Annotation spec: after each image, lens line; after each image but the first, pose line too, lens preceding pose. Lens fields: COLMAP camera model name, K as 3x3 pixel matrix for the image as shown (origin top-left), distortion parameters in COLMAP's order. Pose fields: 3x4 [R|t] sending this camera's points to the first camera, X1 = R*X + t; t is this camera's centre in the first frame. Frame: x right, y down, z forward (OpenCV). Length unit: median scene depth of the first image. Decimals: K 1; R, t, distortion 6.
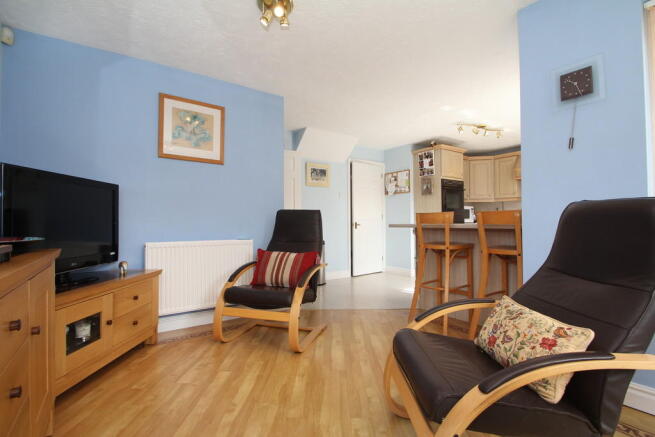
lens RADIAL K [[309.1, 0, 329.9], [0, 309.1, 219.3], [0, 0, 1]] dist [-0.000454, 0.000088]
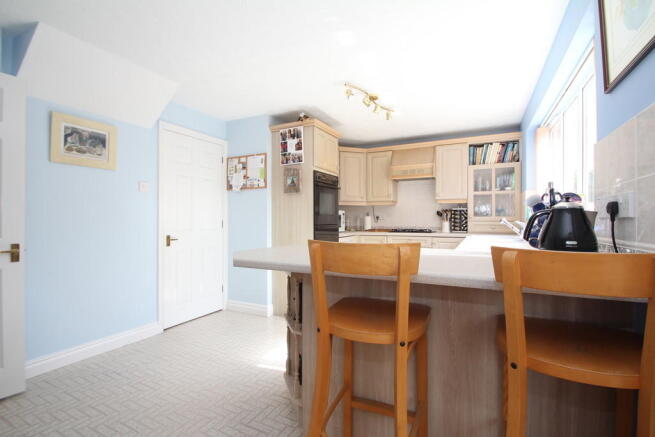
lens RADIAL K [[309.1, 0, 331.1], [0, 309.1, 218.8], [0, 0, 1]] dist [-0.000454, 0.000088]
pose [[0.878573, 0.005880, 0.477572, 0.066442], [-0.009565, 0.999940, 0.005286, -0.026812], [-0.477512, -0.009213, 0.878577, 0.357559]]
